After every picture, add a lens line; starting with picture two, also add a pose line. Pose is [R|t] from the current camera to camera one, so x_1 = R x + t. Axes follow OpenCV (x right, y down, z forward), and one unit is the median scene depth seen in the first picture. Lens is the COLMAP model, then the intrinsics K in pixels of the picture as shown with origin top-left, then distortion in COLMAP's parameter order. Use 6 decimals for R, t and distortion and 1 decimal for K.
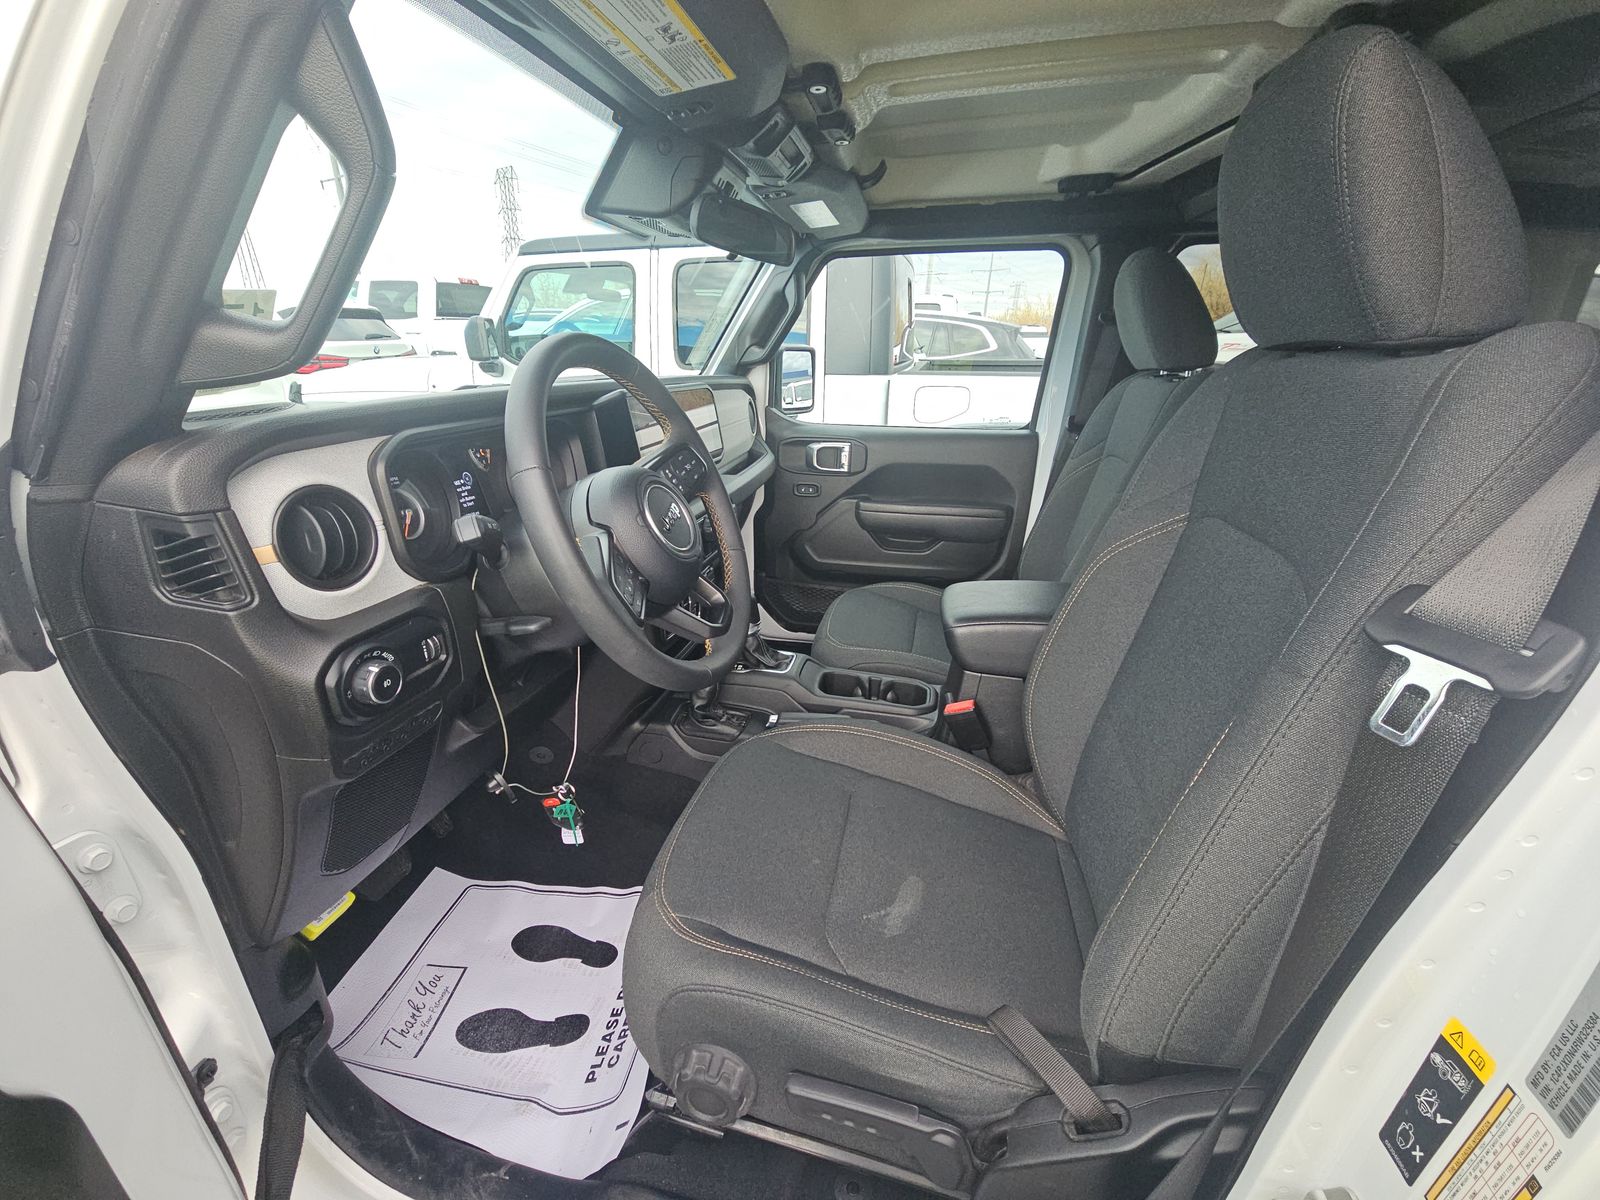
lens RADIAL K [[638.1, 0, 788.5], [0, 638.1, 611.6], [0, 0, 1]] dist [0.001937, -0.010909]
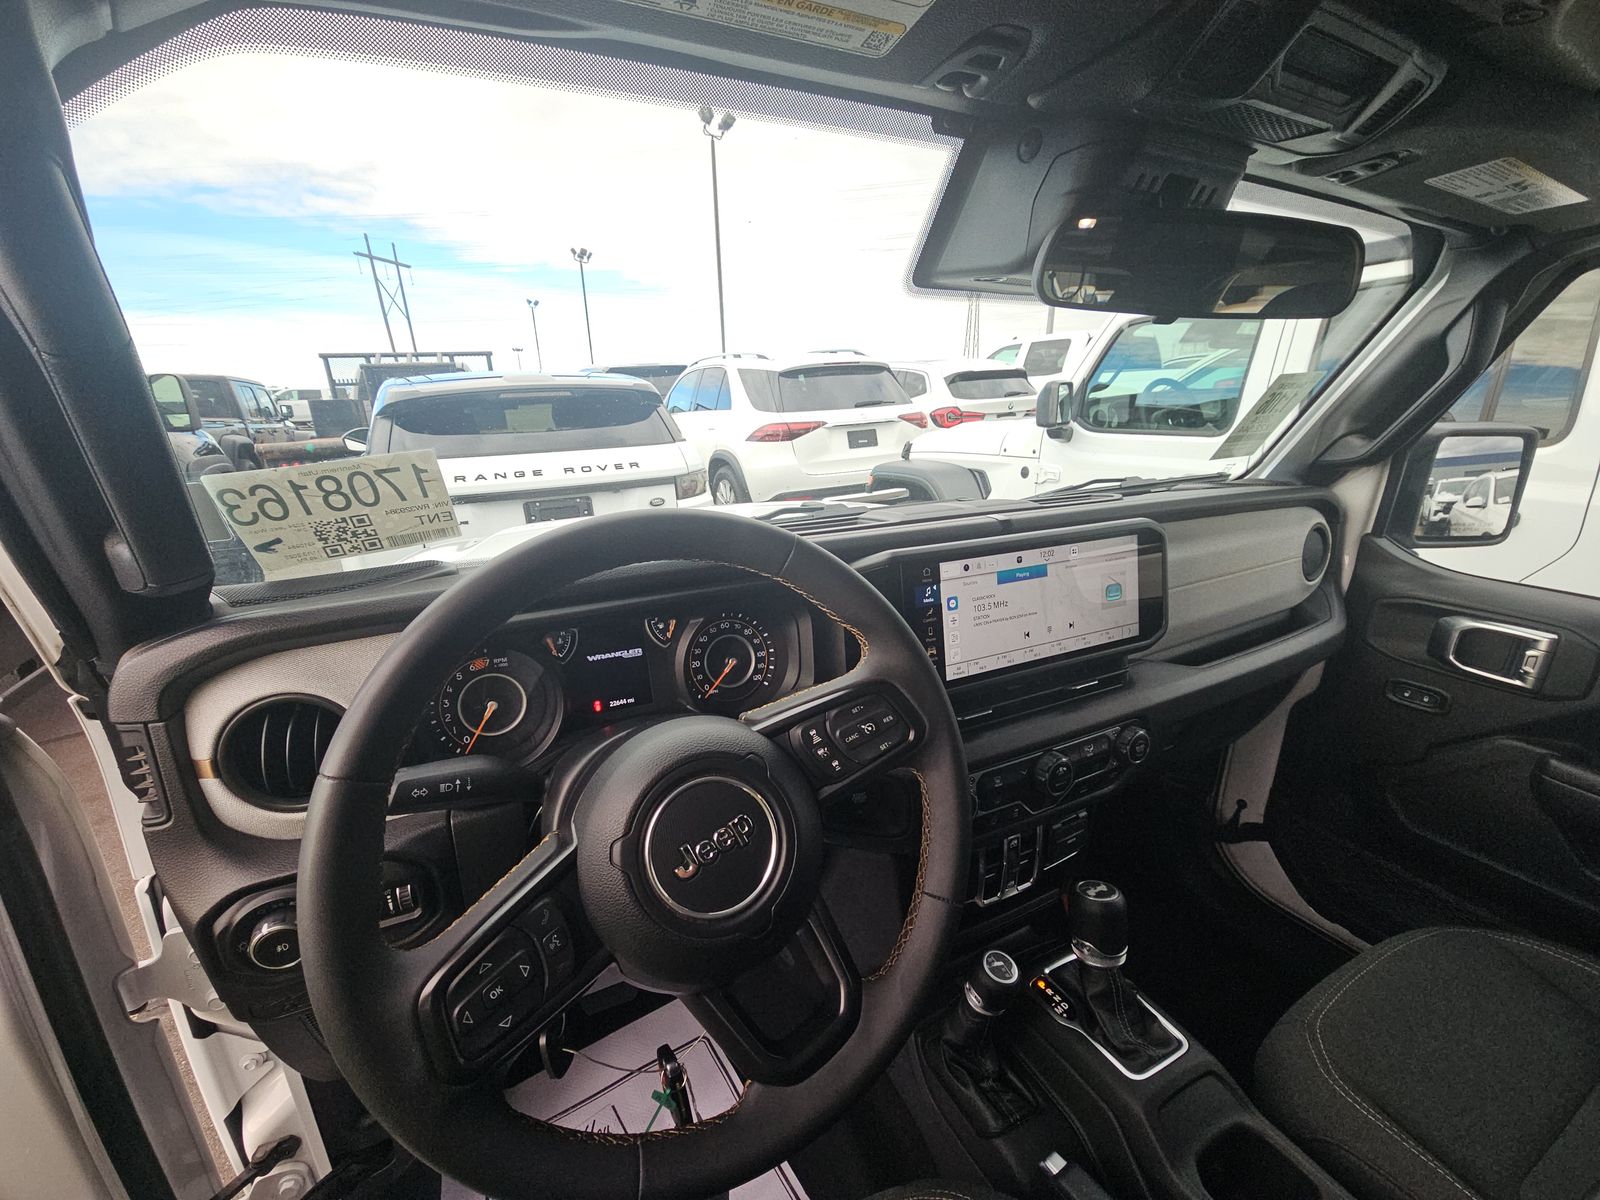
lens RADIAL K [[638.1, 0, 788.5], [0, 638.1, 611.6], [0, 0, 1]] dist [0.001937, -0.010909]
pose [[0.620555, 0.213319, -0.754590, 0.087866], [-0.261459, 0.963509, 0.057363, -0.157281], [0.739291, 0.161698, 0.653684, 0.270662]]
